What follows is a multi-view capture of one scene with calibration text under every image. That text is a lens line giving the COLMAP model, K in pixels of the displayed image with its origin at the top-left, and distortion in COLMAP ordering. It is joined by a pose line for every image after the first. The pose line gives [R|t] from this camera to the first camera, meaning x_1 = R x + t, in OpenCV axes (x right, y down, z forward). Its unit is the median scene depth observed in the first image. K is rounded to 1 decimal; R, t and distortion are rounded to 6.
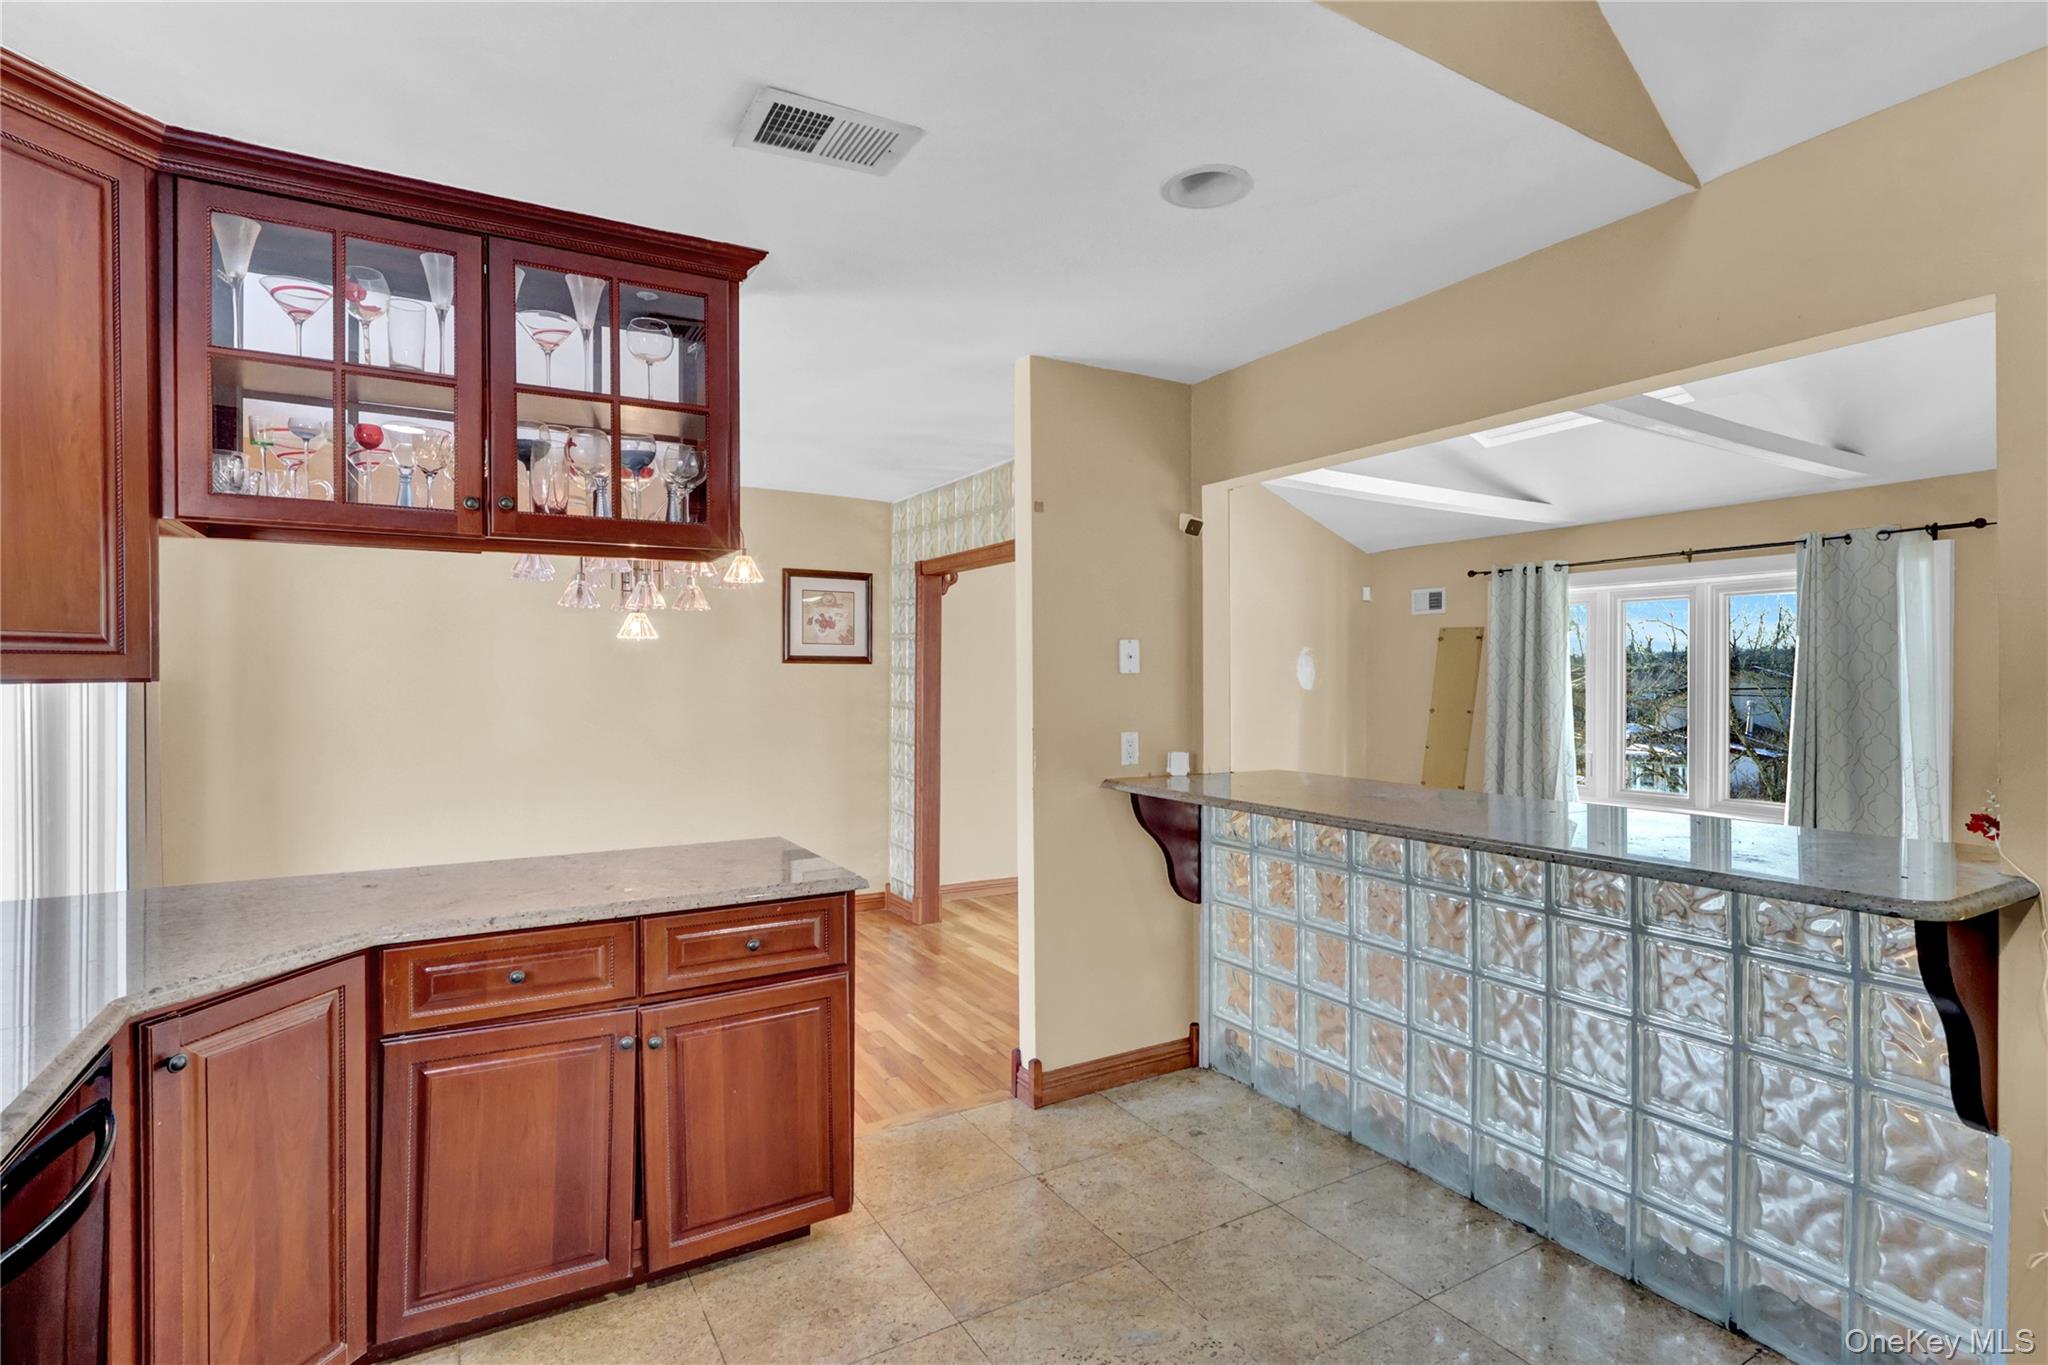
lens RADIAL K [[992.3, 0, 1029.6], [0, 992.3, 678.3], [0, 0, 1]] dist [0.003636, -0.000555]
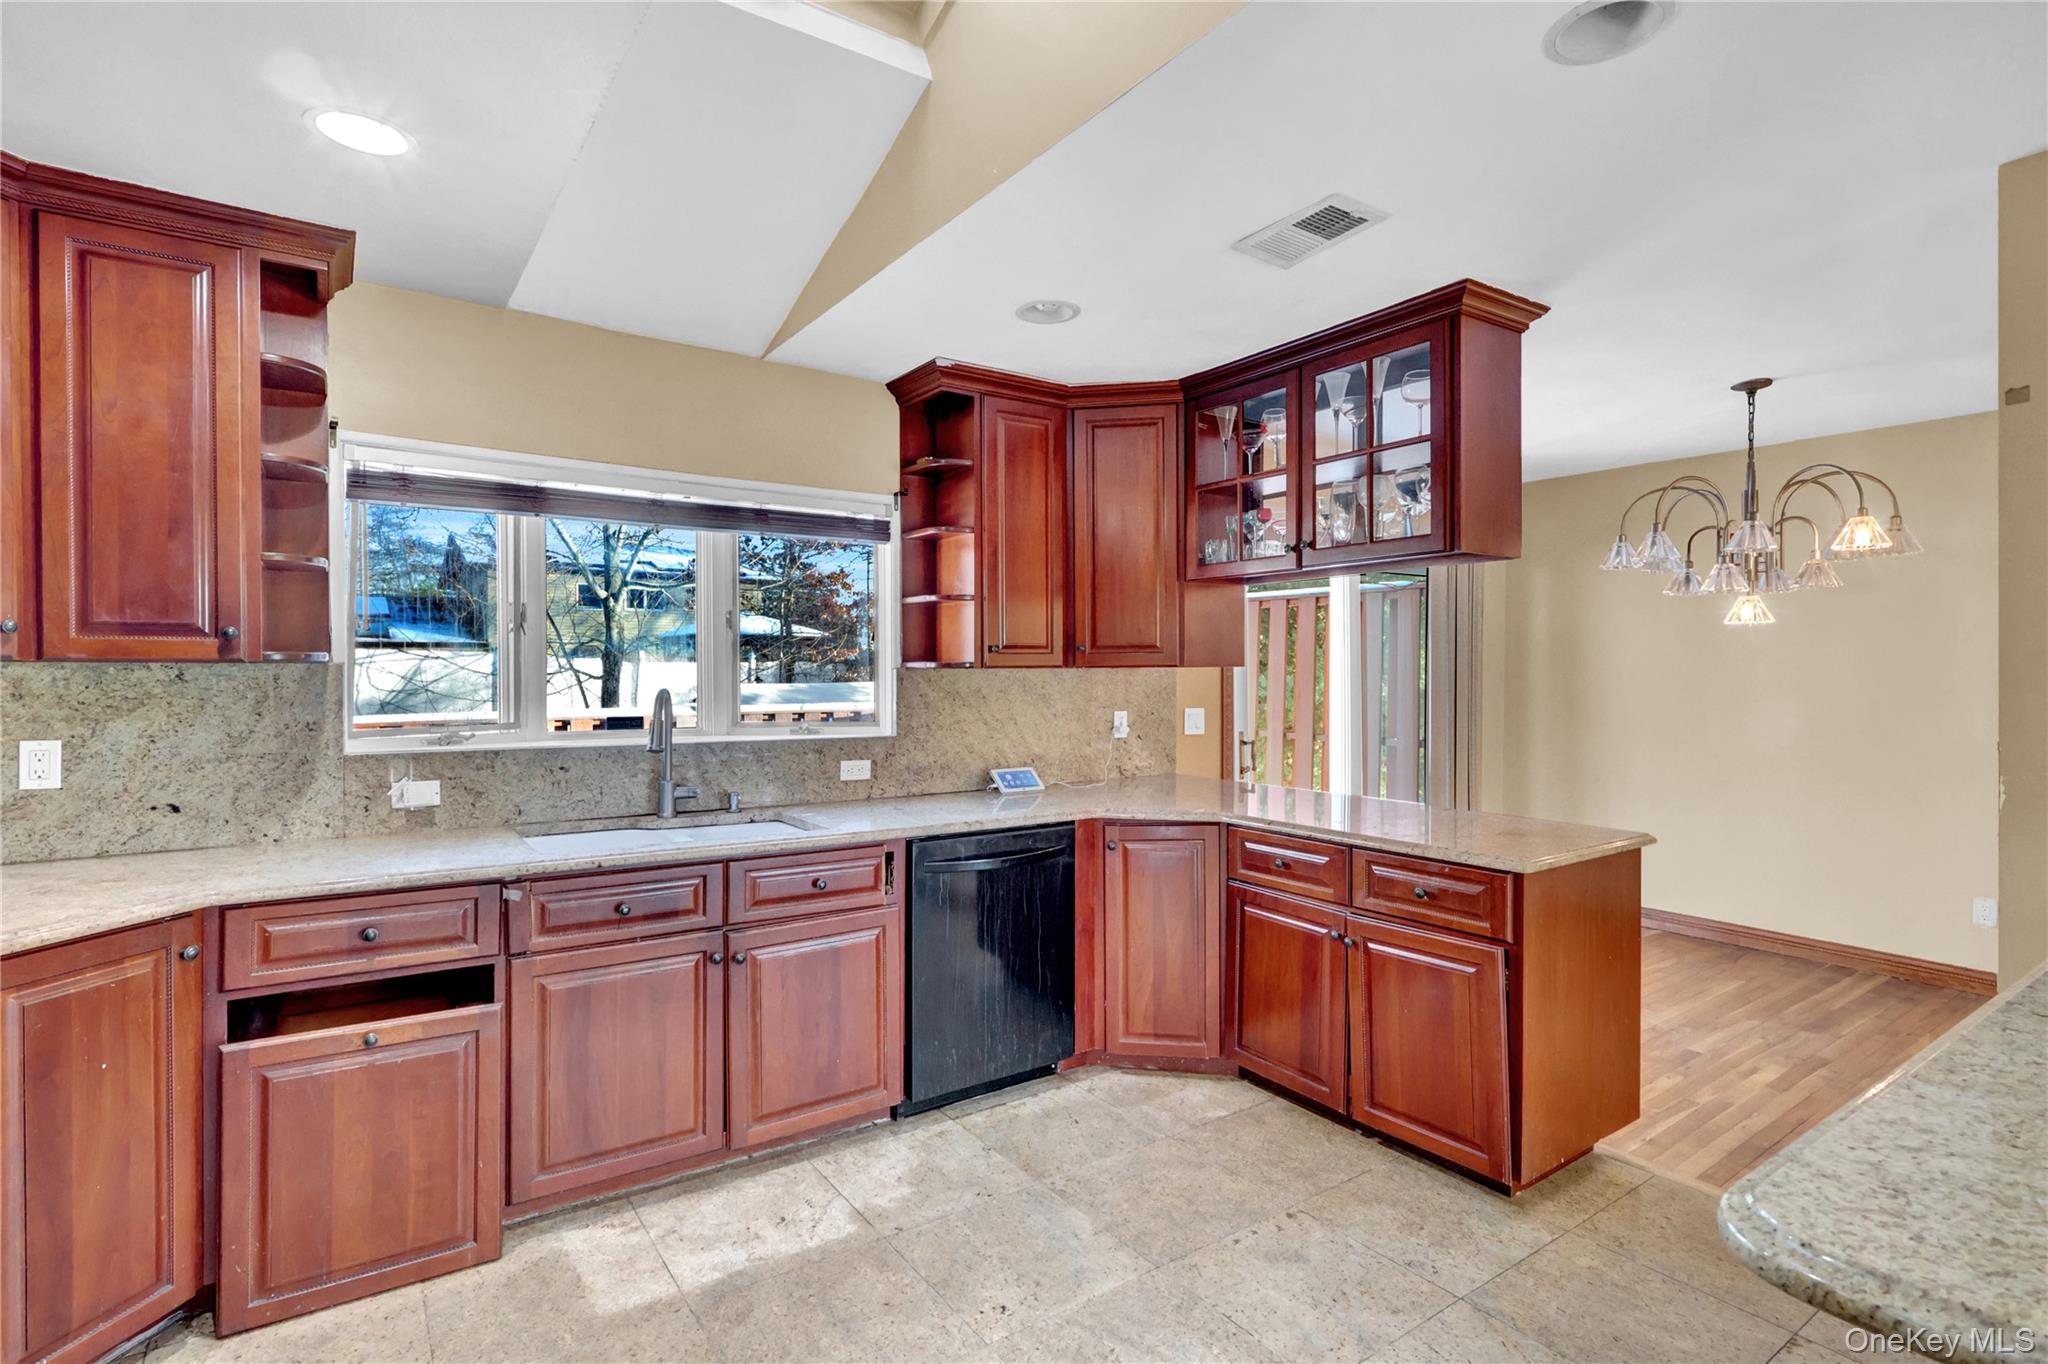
lens RADIAL K [[992.3, 0, 1025.1], [0, 992.3, 675.4], [0, 0, 1]] dist [0.003636, -0.000555]
pose [[0.080387, 0.008863, -0.996724, 0.857321], [-0.002824, 0.999958, 0.008664, 0.005040], [0.996760, 0.002118, 0.080409, 0.454020]]
